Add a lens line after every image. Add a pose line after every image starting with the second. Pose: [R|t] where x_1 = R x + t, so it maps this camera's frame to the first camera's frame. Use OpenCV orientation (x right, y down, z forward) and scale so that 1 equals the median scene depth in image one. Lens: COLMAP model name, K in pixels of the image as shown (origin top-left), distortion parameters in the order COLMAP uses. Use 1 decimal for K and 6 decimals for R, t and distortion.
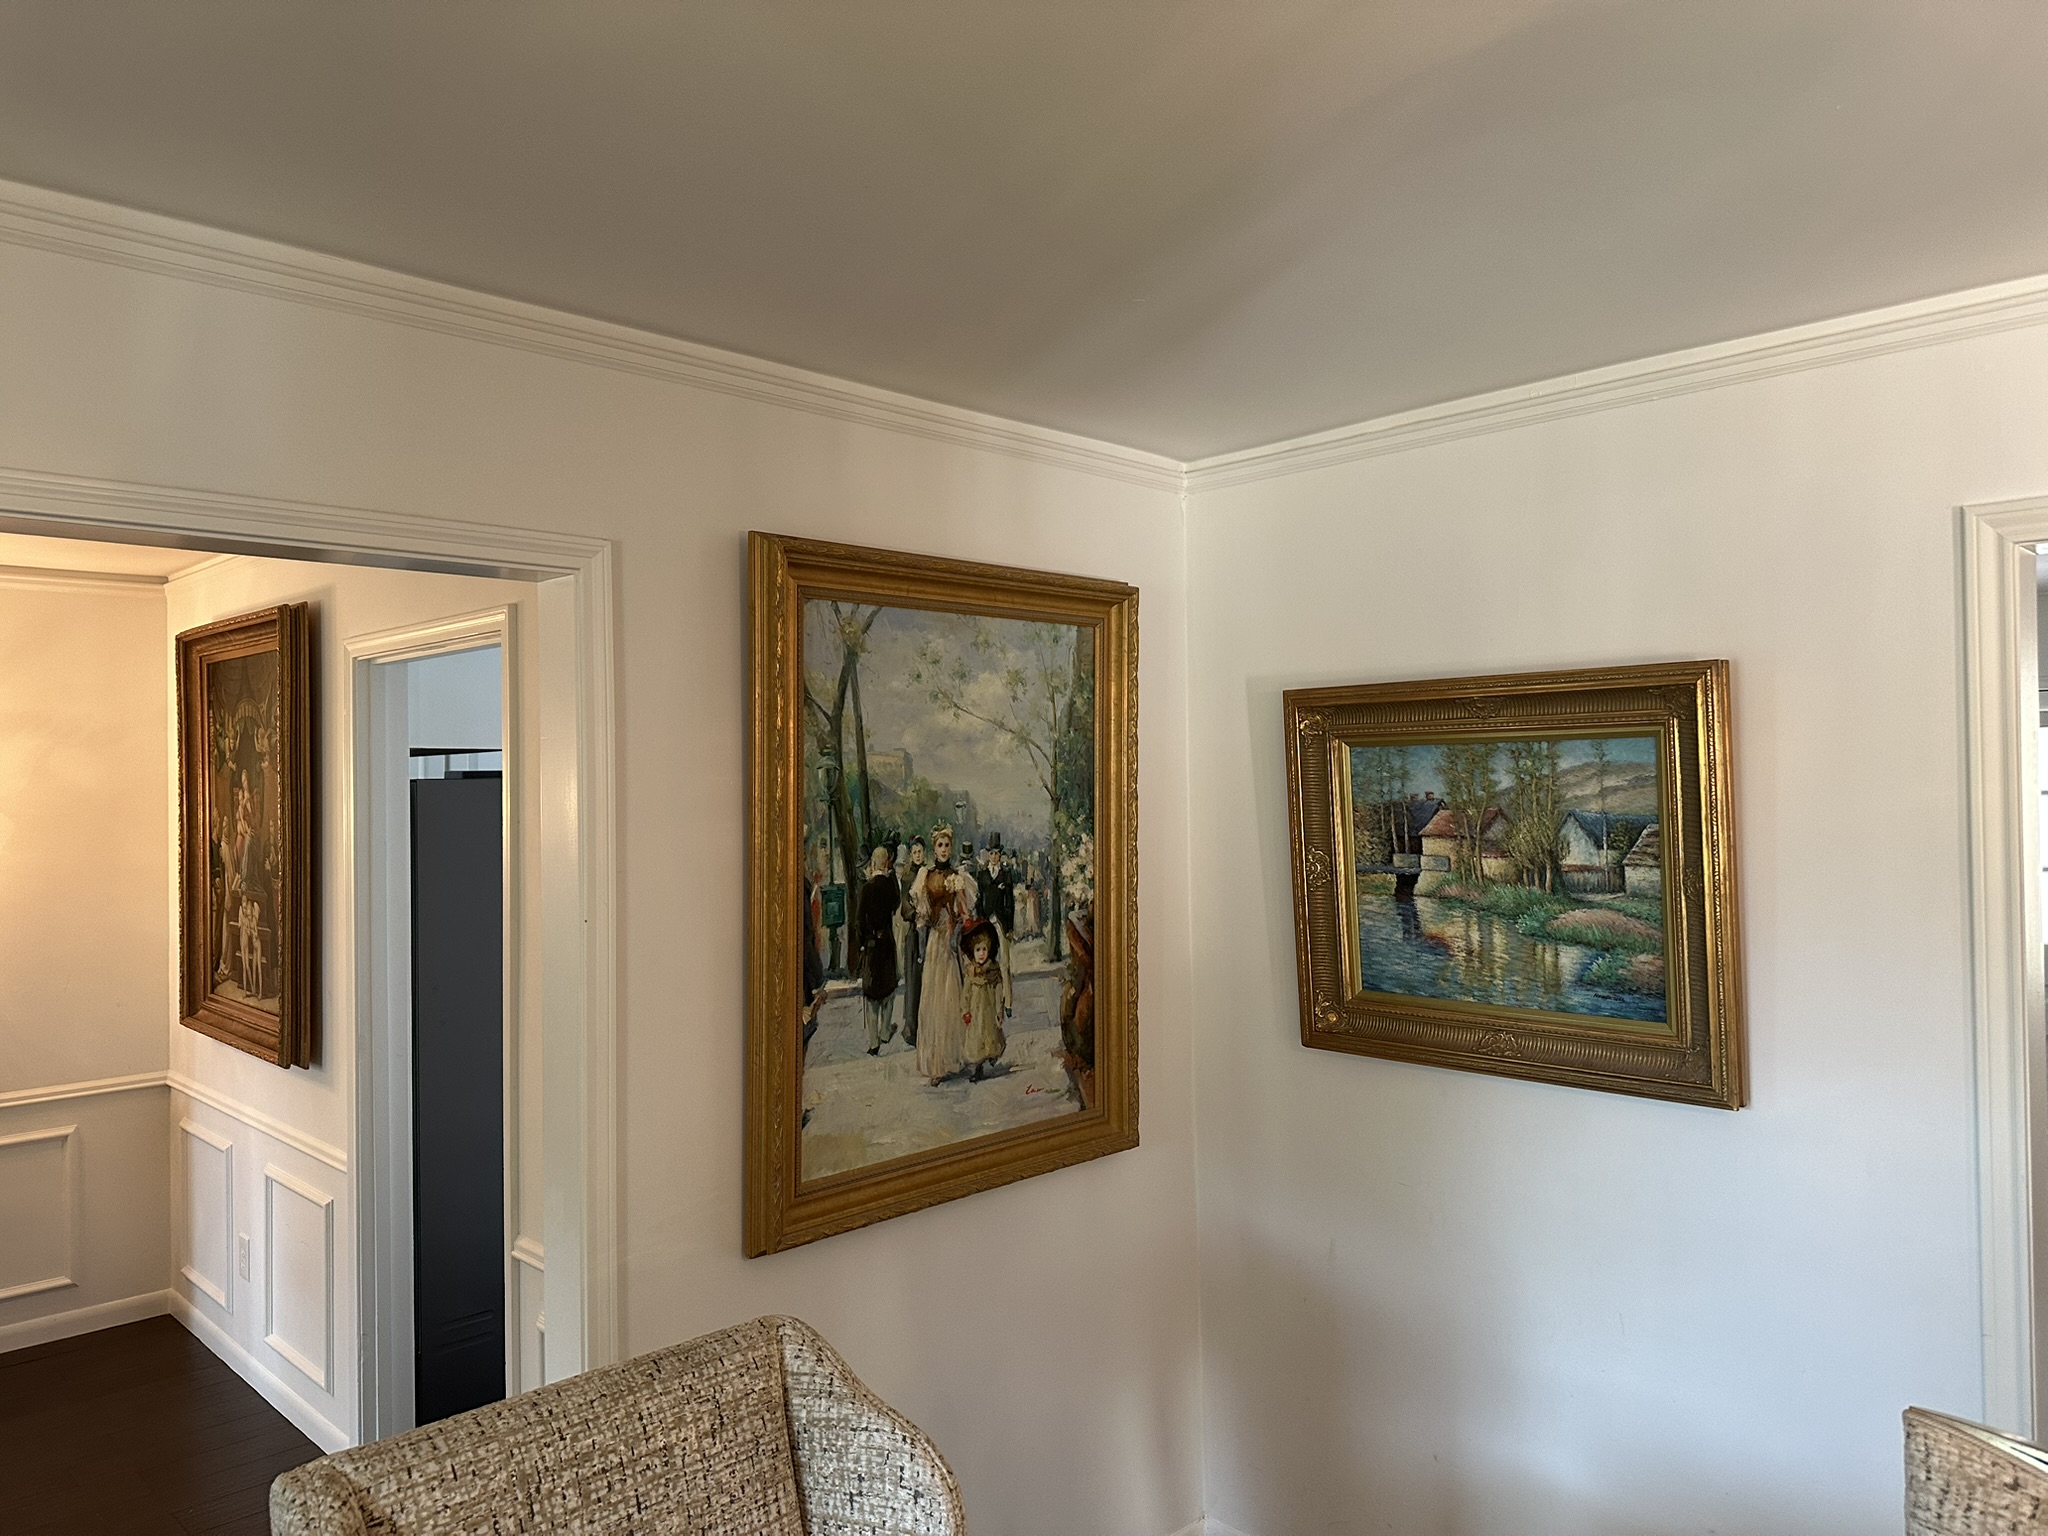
lens RADIAL K [[1462.2, 0, 1028.0], [0, 1462.2, 747.6], [0, 0, 1]] dist [0.036710, -0.058874]
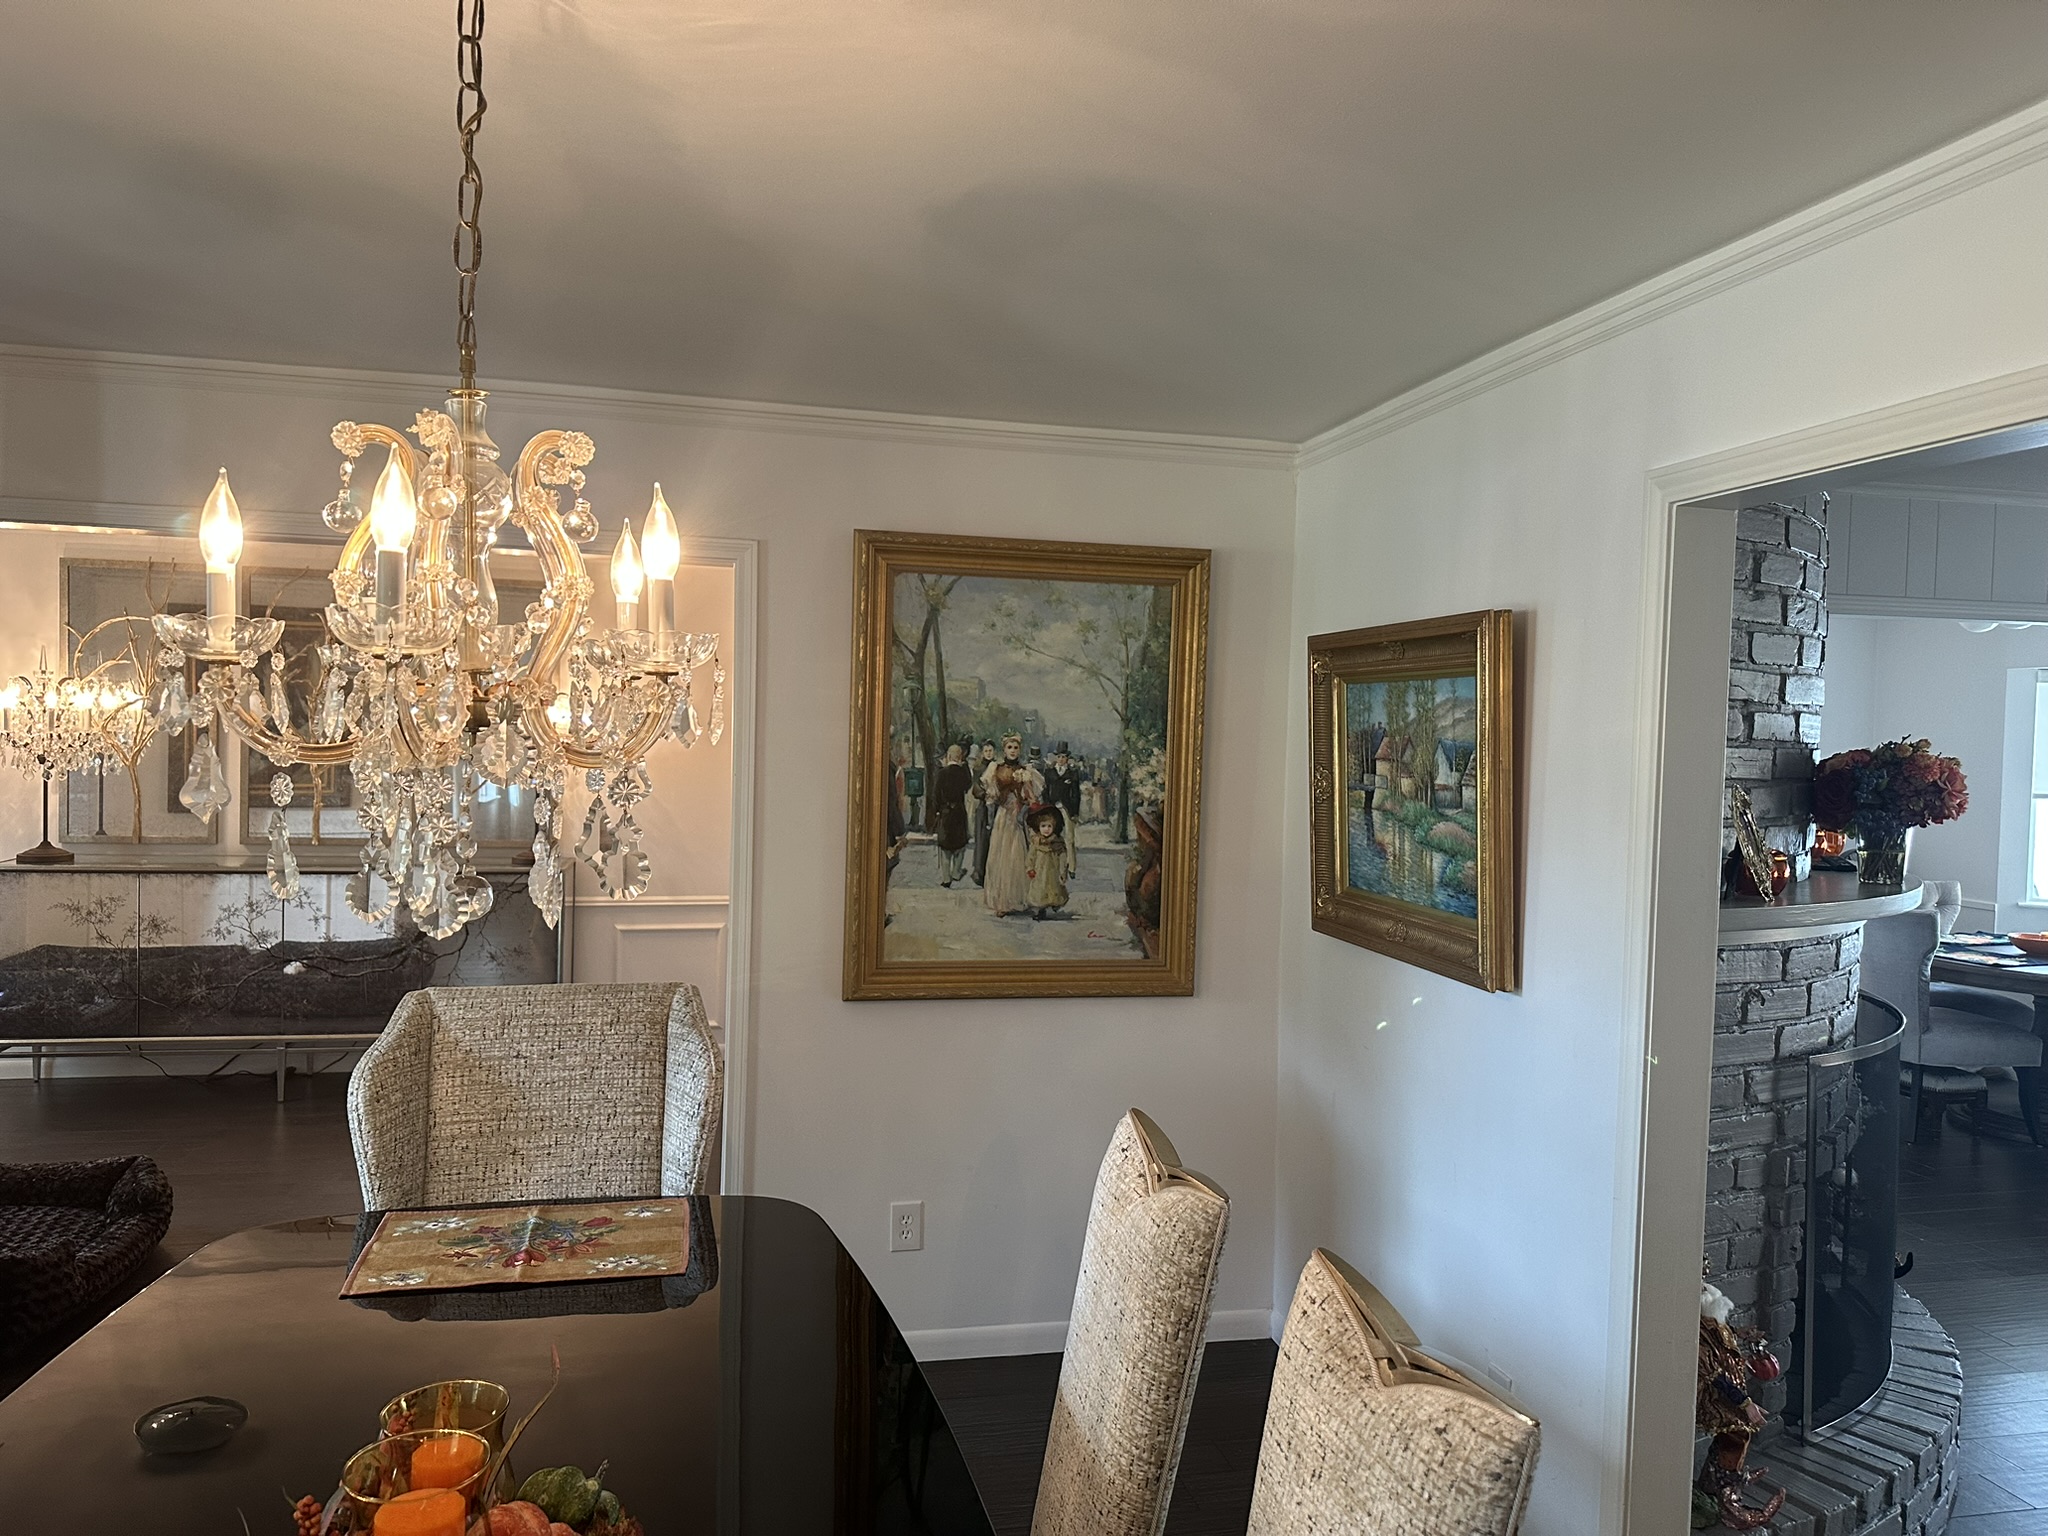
lens RADIAL K [[1462.2, 0, 1018.0], [0, 1462.2, 788.6], [0, 0, 1]] dist [0.036710, -0.058874]
pose [[0.844115, 0.057278, -0.533094, 0.686208], [-0.025790, 0.997464, 0.066336, 0.013271], [0.535542, -0.042247, 0.843451, -0.171201]]
